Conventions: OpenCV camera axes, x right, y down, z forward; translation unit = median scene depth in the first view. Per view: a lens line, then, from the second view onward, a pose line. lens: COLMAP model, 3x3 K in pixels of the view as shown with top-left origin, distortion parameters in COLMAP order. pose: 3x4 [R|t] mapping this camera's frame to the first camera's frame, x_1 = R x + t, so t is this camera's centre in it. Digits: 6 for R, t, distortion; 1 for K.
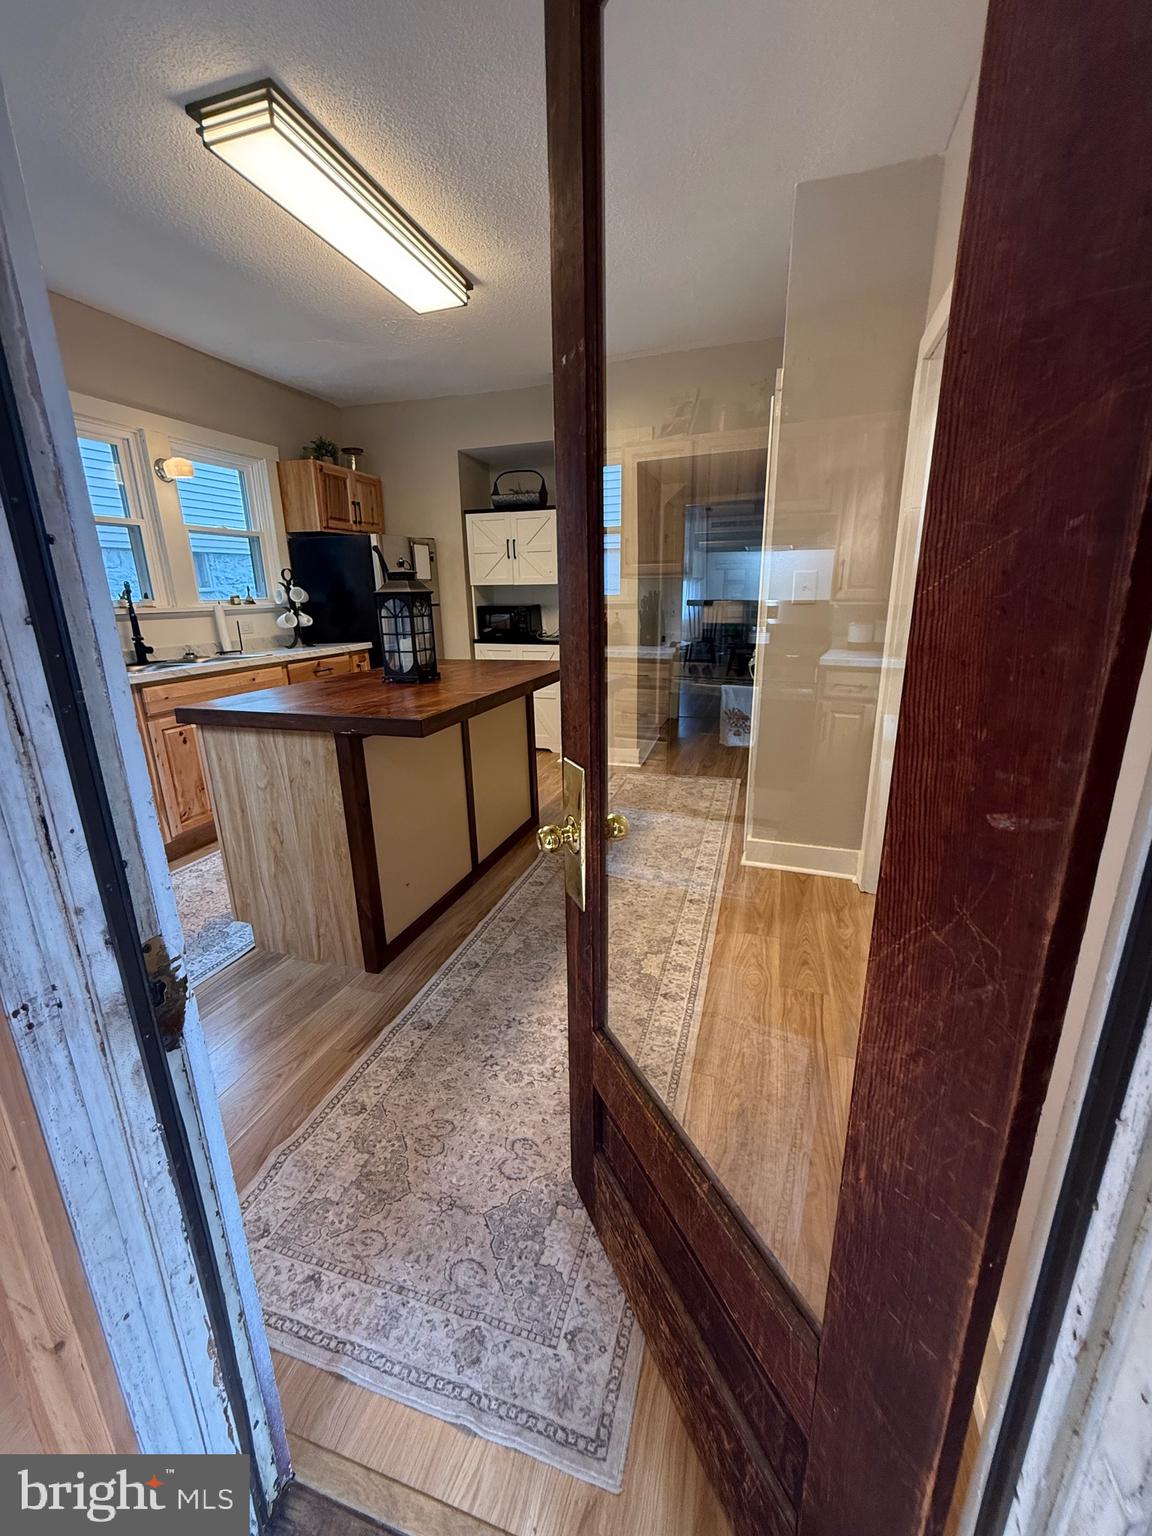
lens RADIAL K [[614.2, 0, 579.2], [0, 614.2, 764.3], [0, 0, 1]] dist [-0.001426, 0.000540]
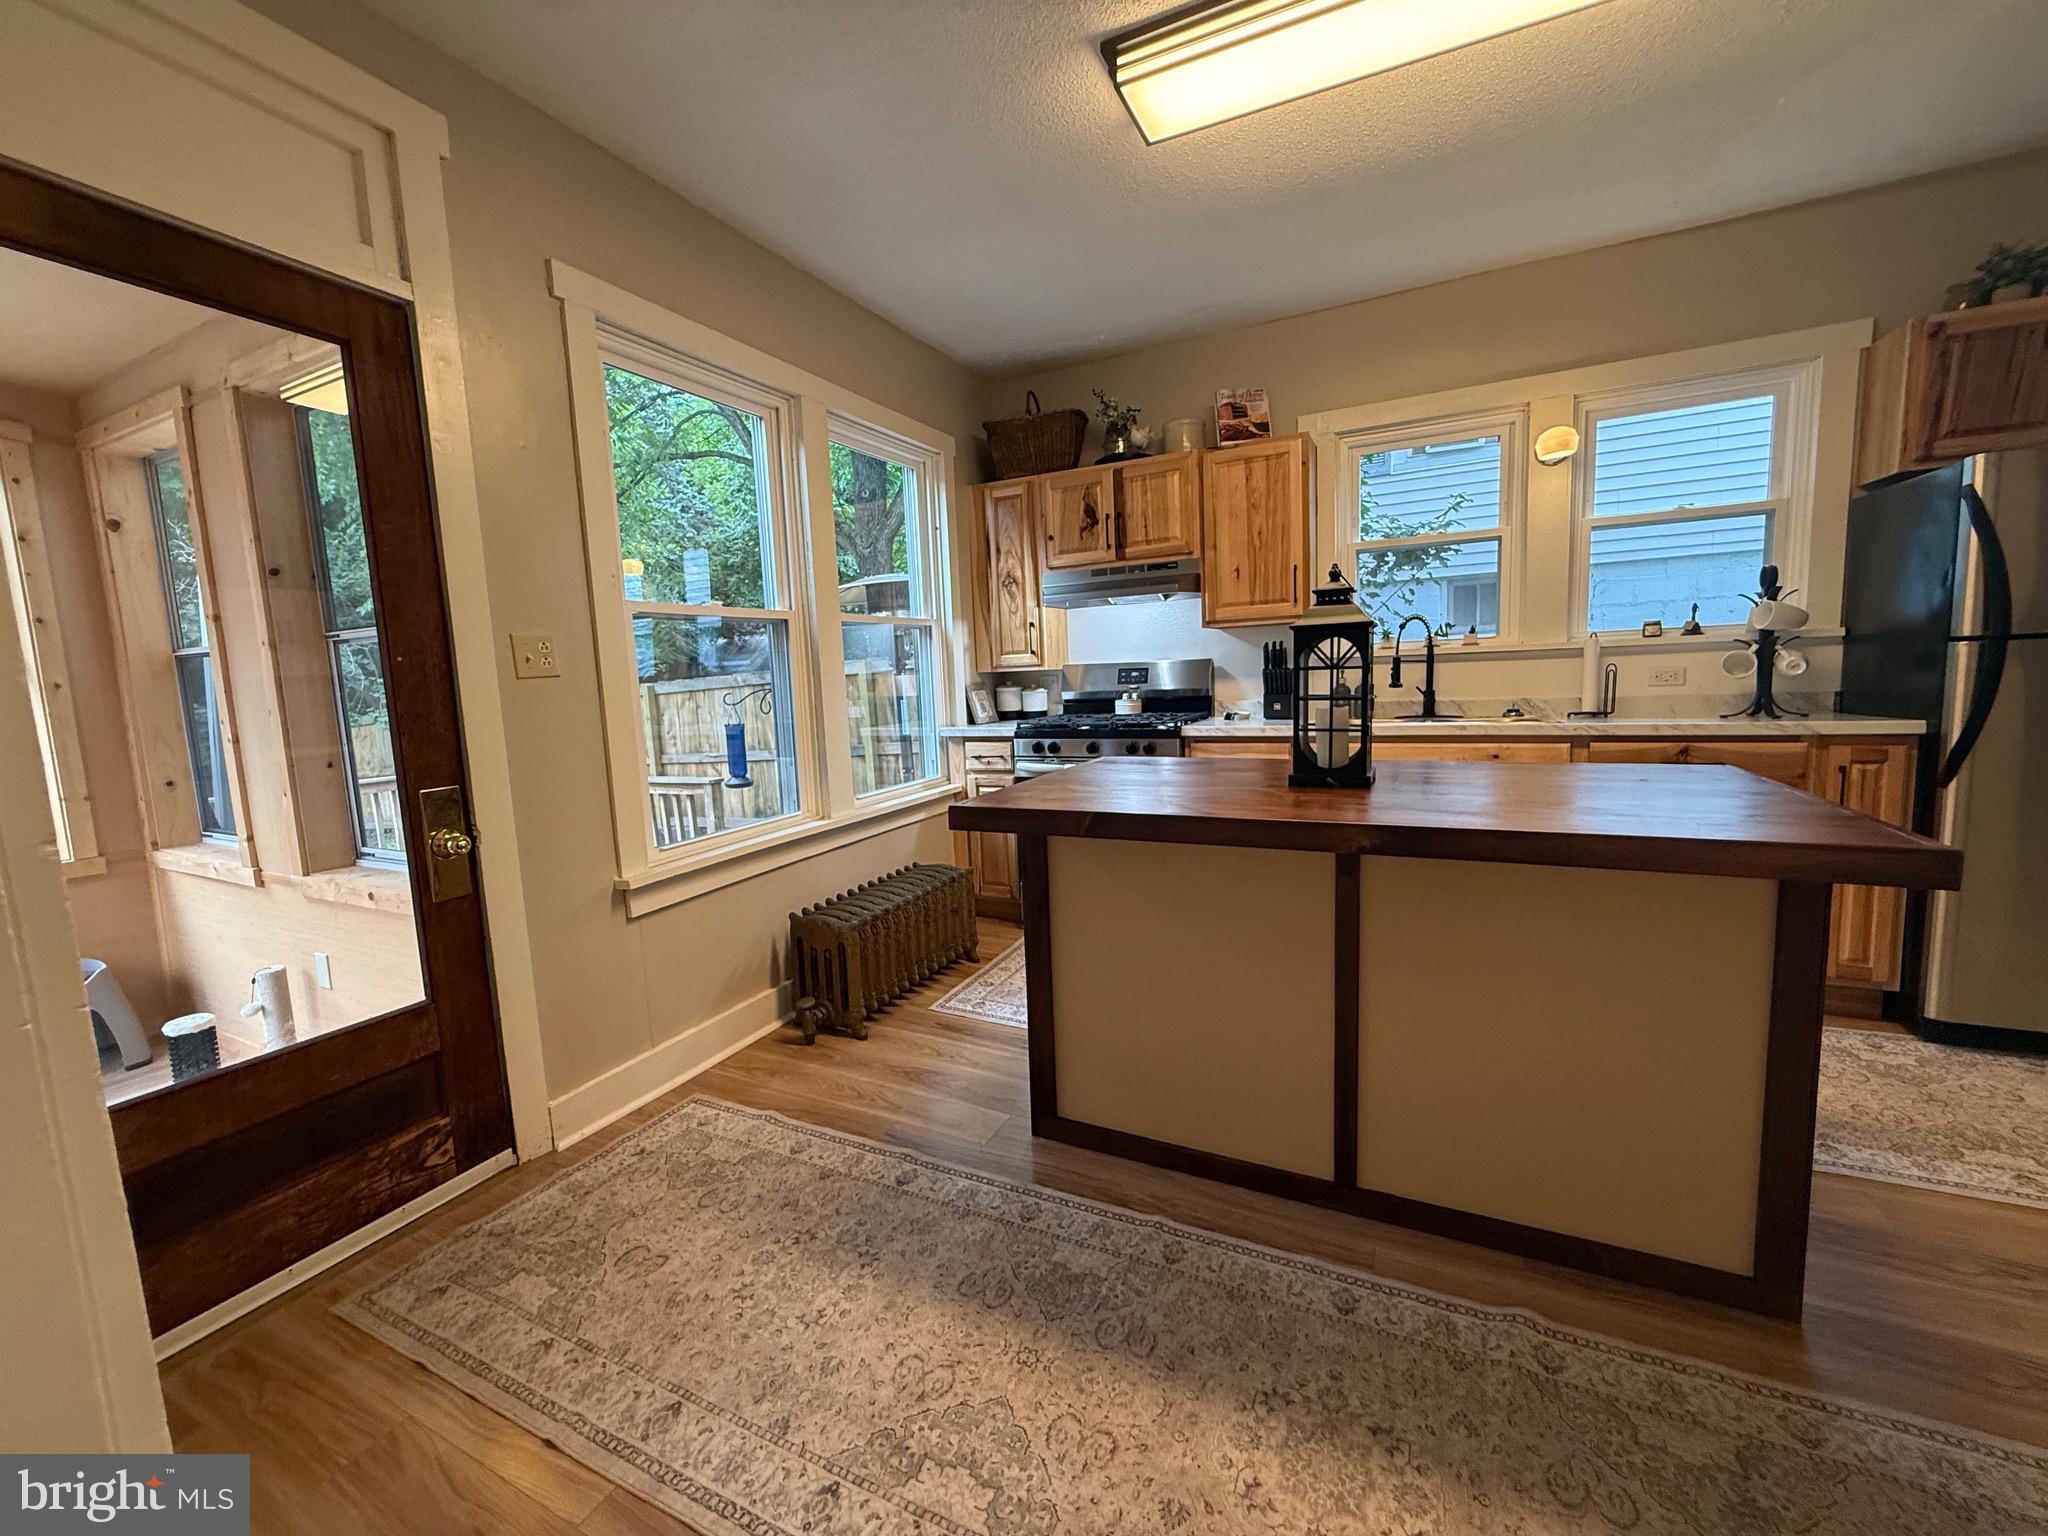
lens RADIAL K [[818.9, 0, 1016.4], [0, 818.9, 765.9], [0, 0, 1]] dist [-0.001426, 0.000540]
pose [[-0.154903, 0.141210, -0.977786, 0.367863], [-0.224432, 0.958825, 0.174027, -0.161907], [0.962099, 0.246404, -0.116833, 0.614122]]
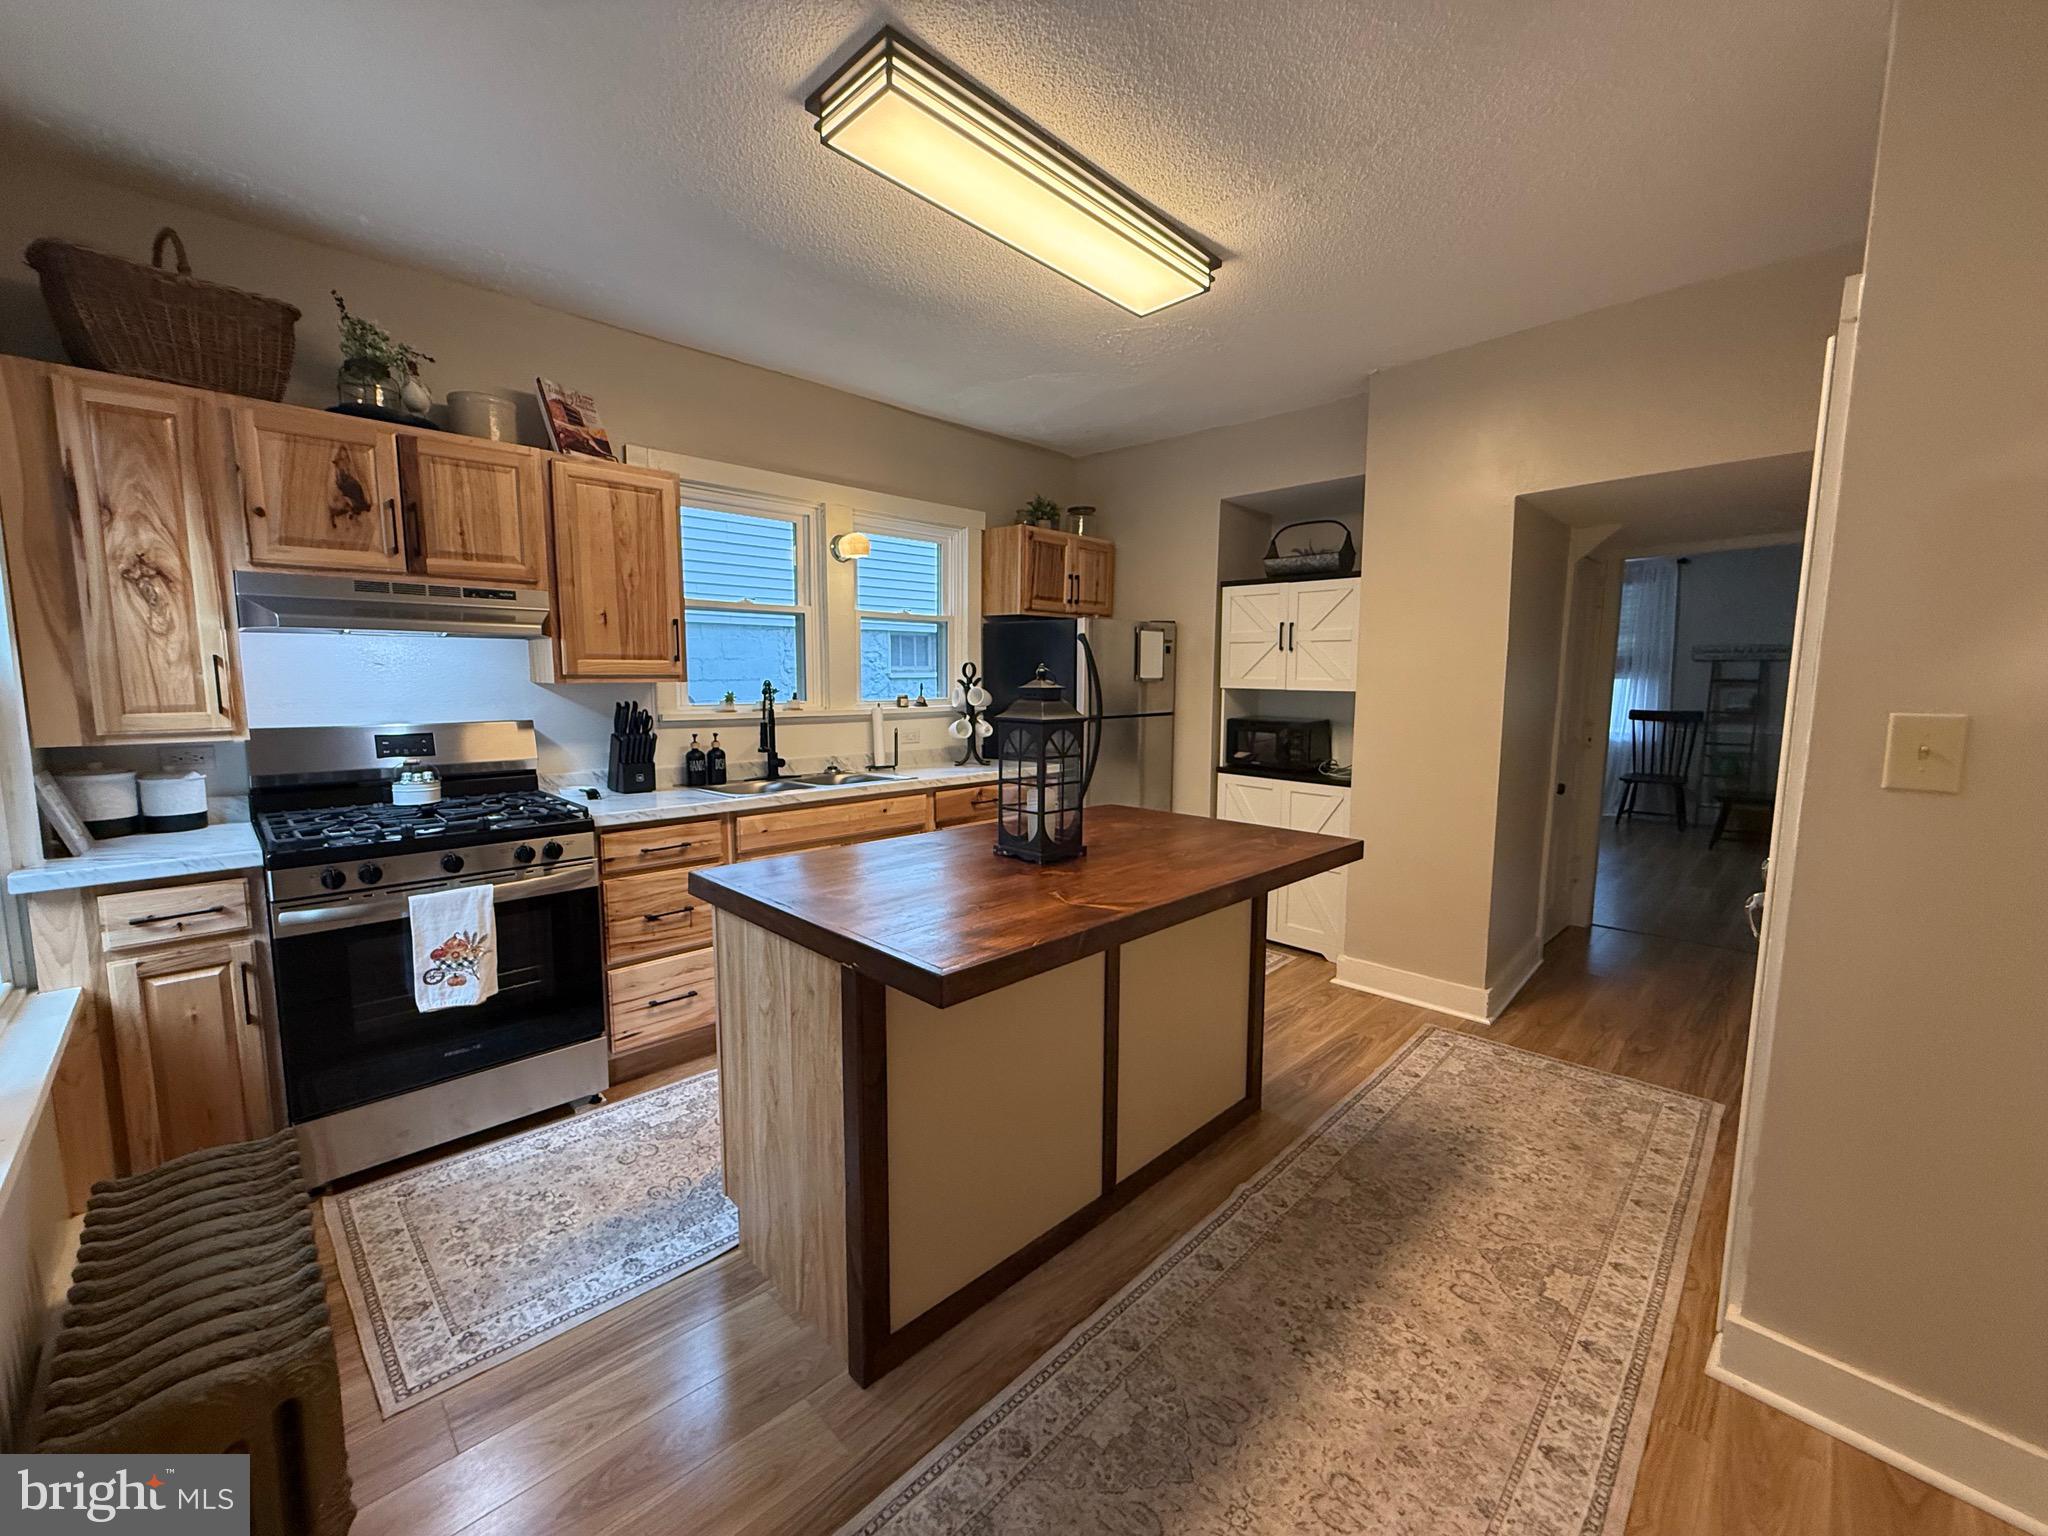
lens RADIAL K [[818.9, 0, 1020.7], [0, 818.9, 765.3], [0, 0, 1]] dist [-0.001426, 0.000540]
pose [[0.886088, 0.074528, -0.457486, 0.061219], [-0.147924, 0.980847, -0.126721, -0.089384], [0.439279, 0.179960, 0.880141, 0.189569]]
